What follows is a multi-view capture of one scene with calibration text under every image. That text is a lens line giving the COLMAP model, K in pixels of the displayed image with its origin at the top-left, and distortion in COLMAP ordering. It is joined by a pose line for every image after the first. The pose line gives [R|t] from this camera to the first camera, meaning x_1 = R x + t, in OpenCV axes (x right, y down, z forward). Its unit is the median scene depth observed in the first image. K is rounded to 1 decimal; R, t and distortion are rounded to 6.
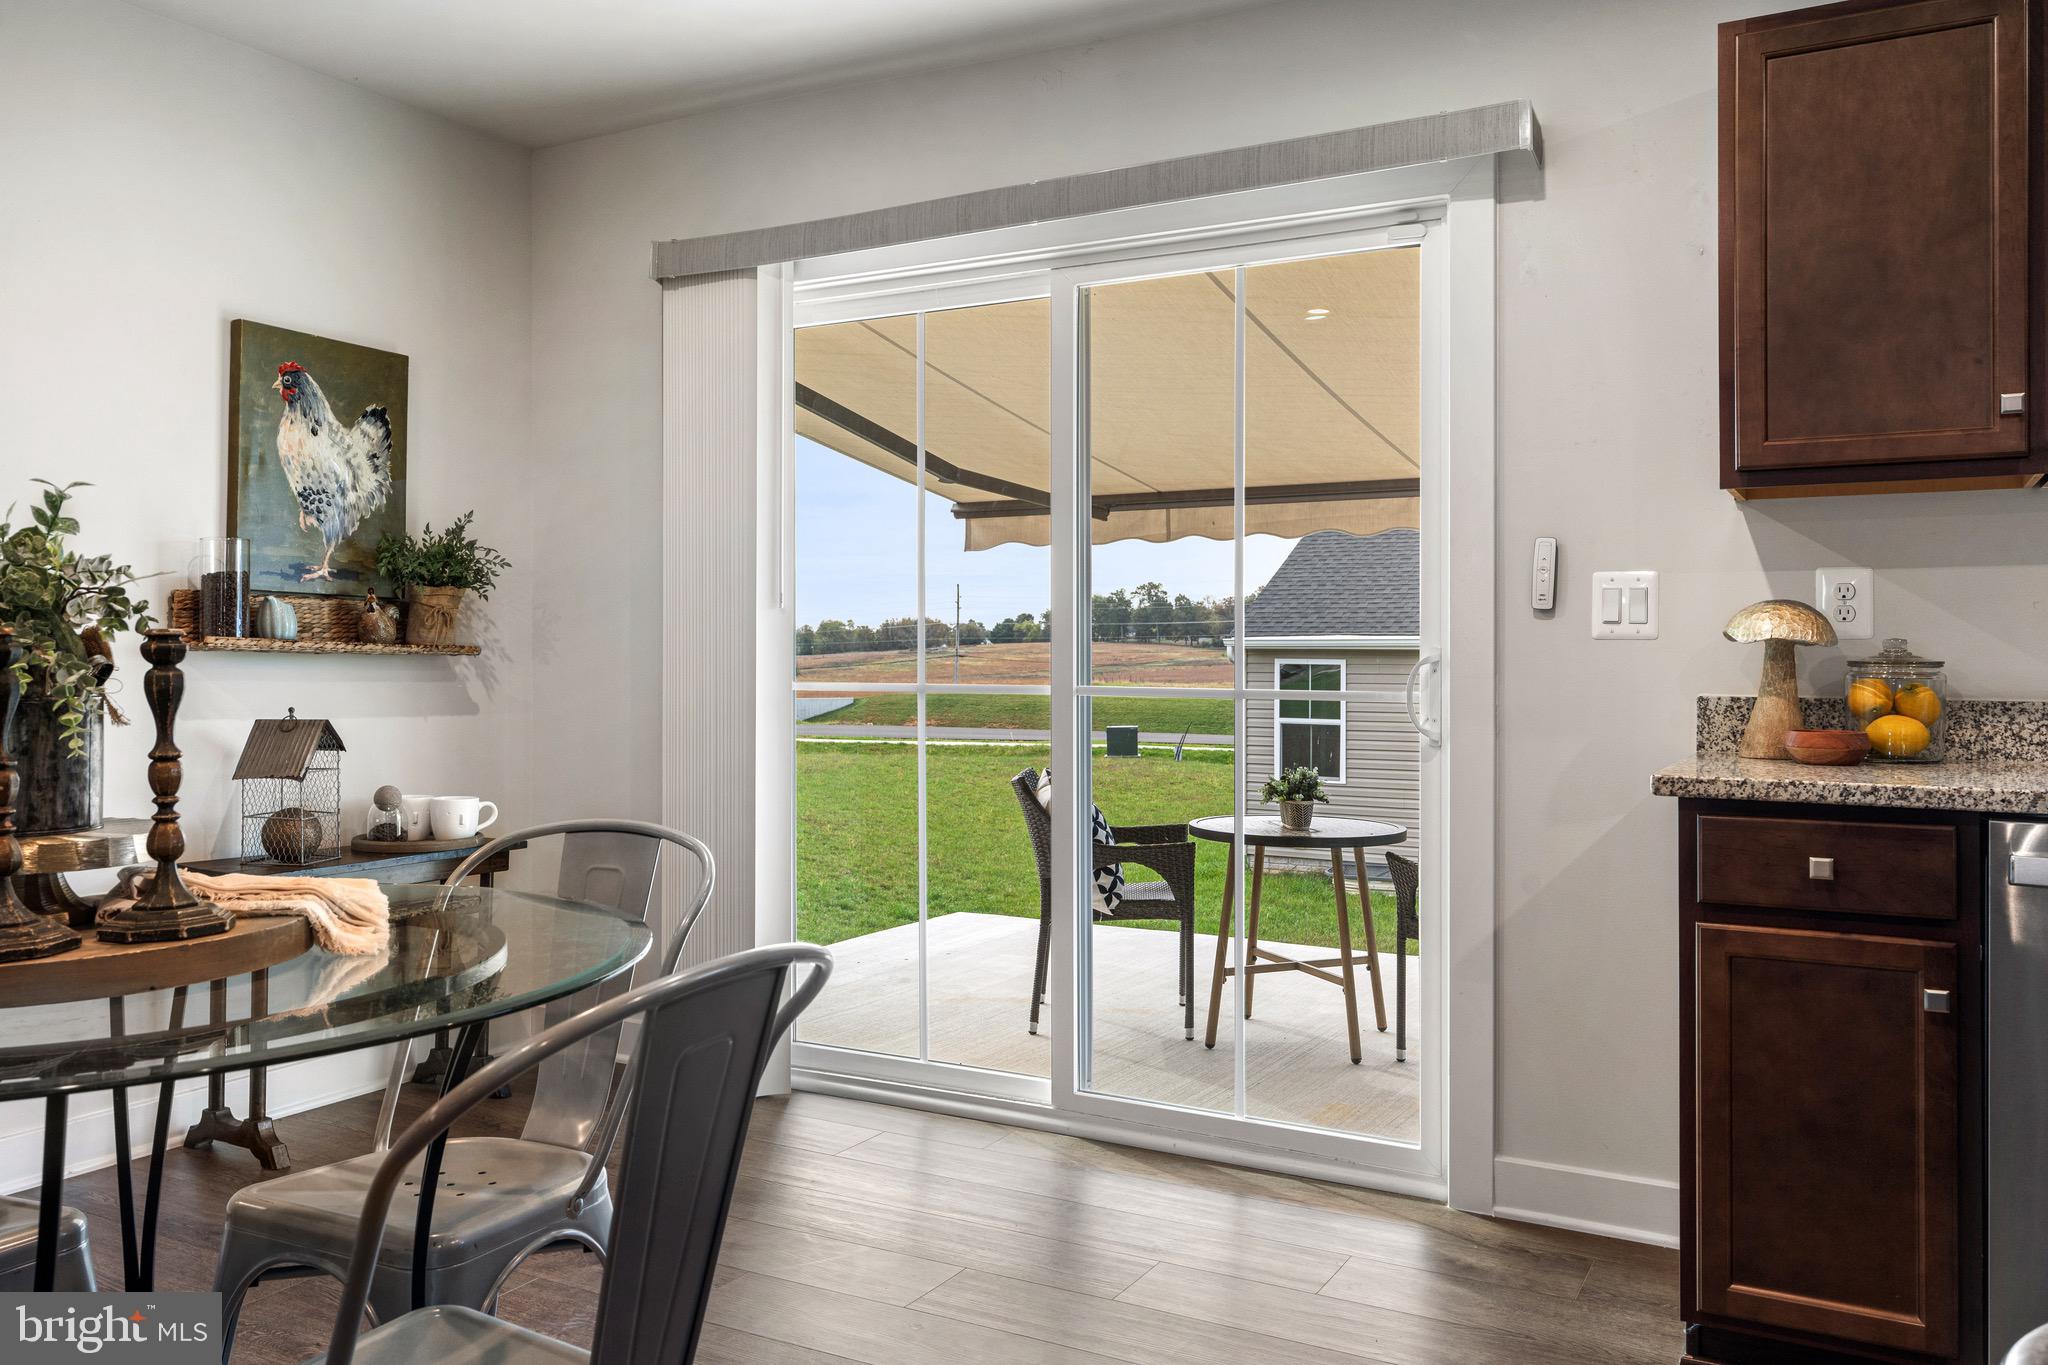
lens RADIAL K [[1572.2, 0, 1023.6], [0, 1572.2, 677.3], [0, 0, 1]] dist [0.007075, 0.000929]
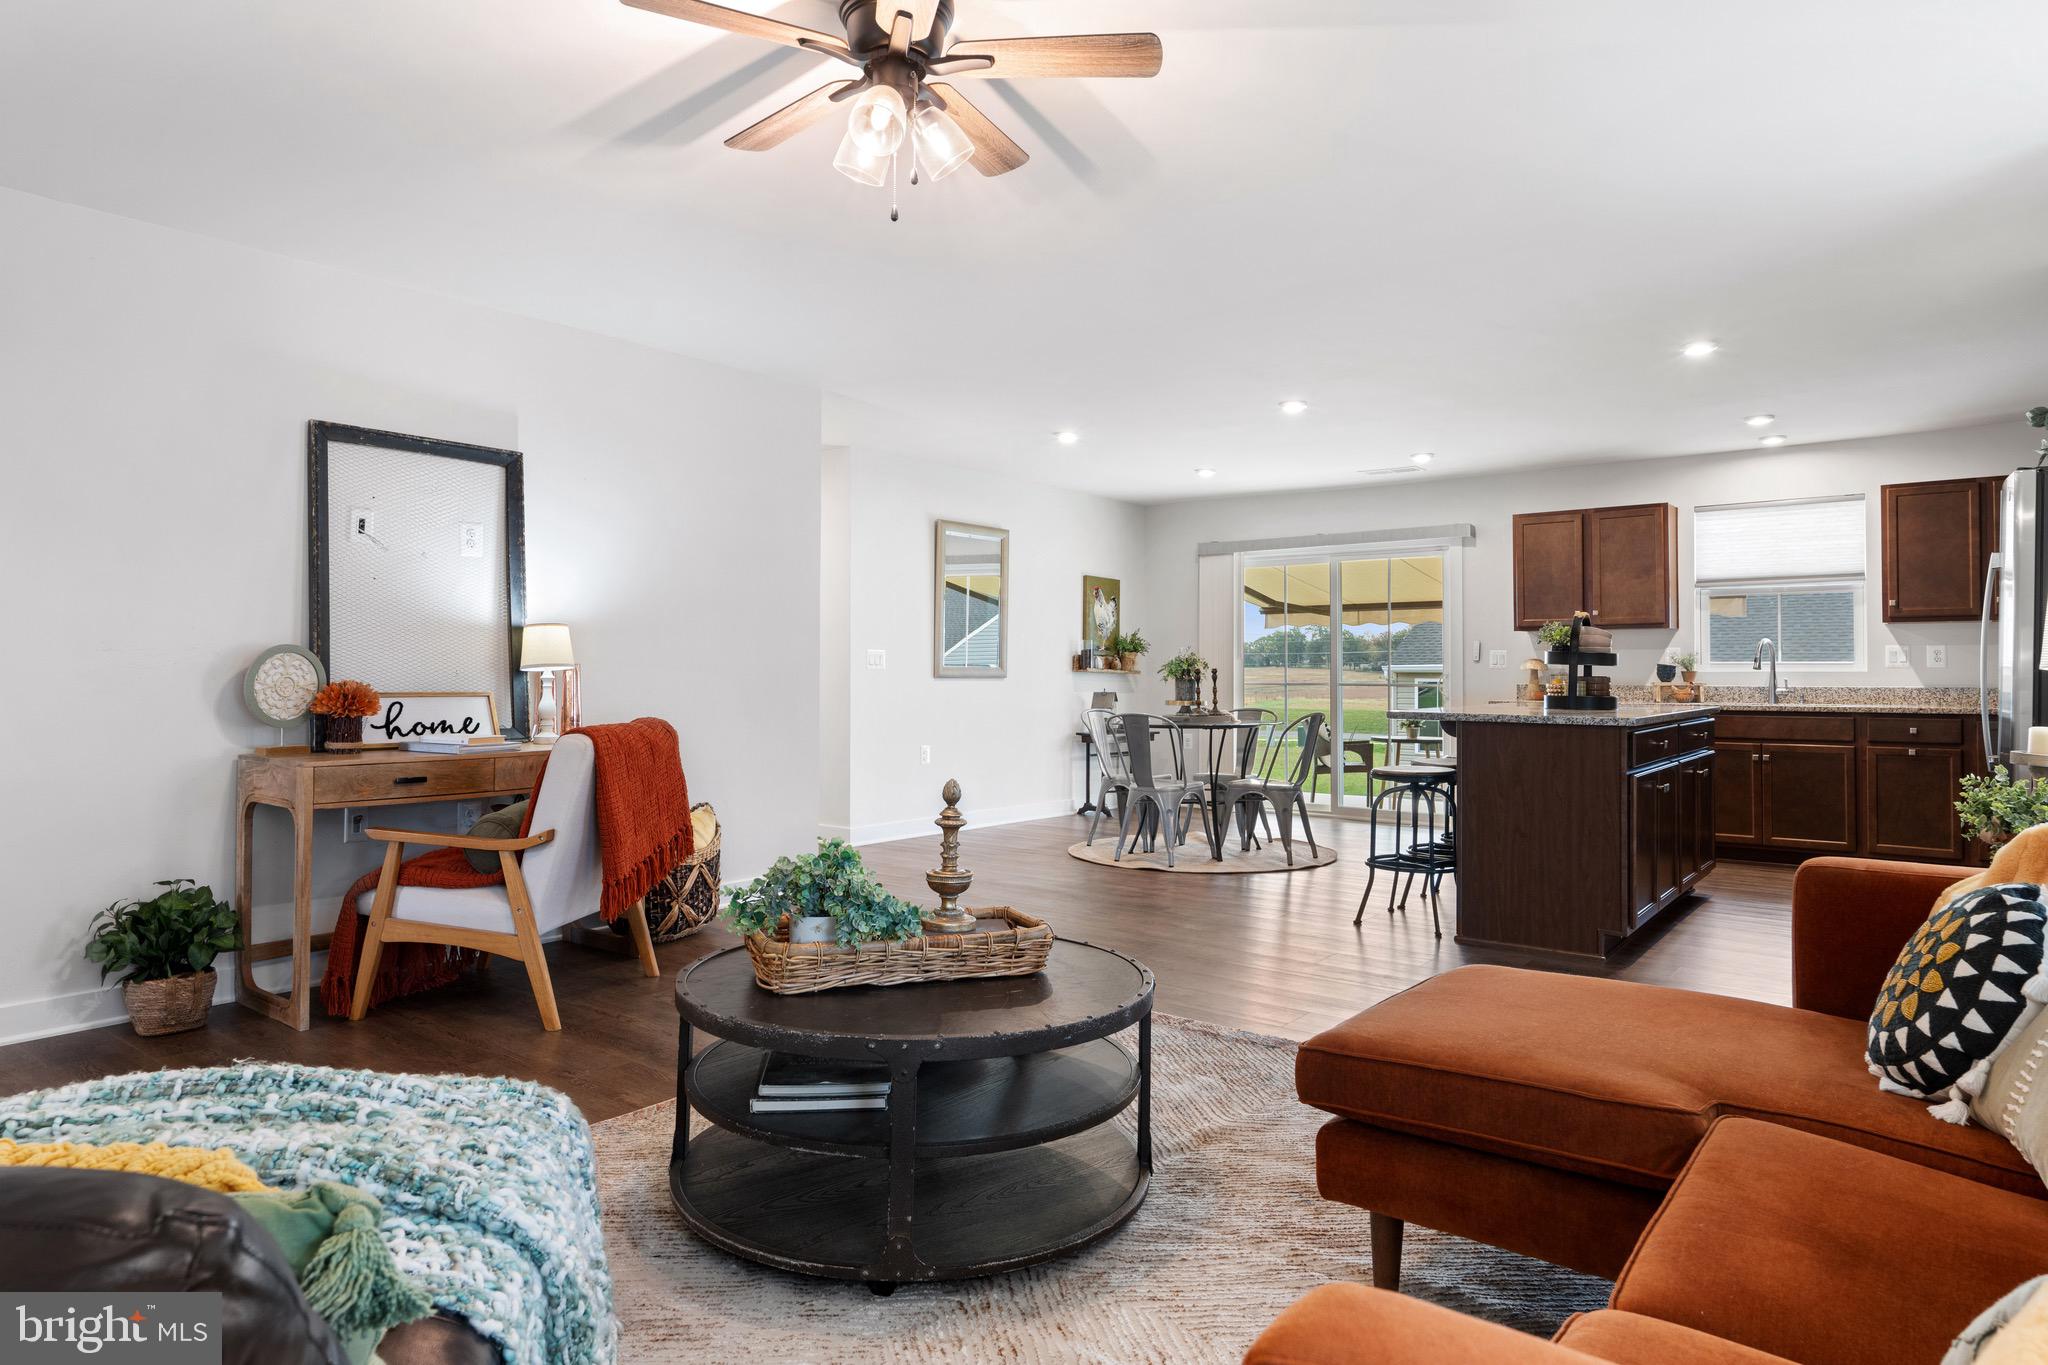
lens RADIAL K [[1206.1, 0, 1022.7], [0, 1206.1, 674.2], [0, 0, 1]] dist [-0.002179, -0.000126]
pose [[0.986899, 0.000169, -0.161336, -0.195372], [-0.002914, 0.999855, -0.016773, 0.029144], [0.161310, 0.017024, 0.986757, -1.467500]]
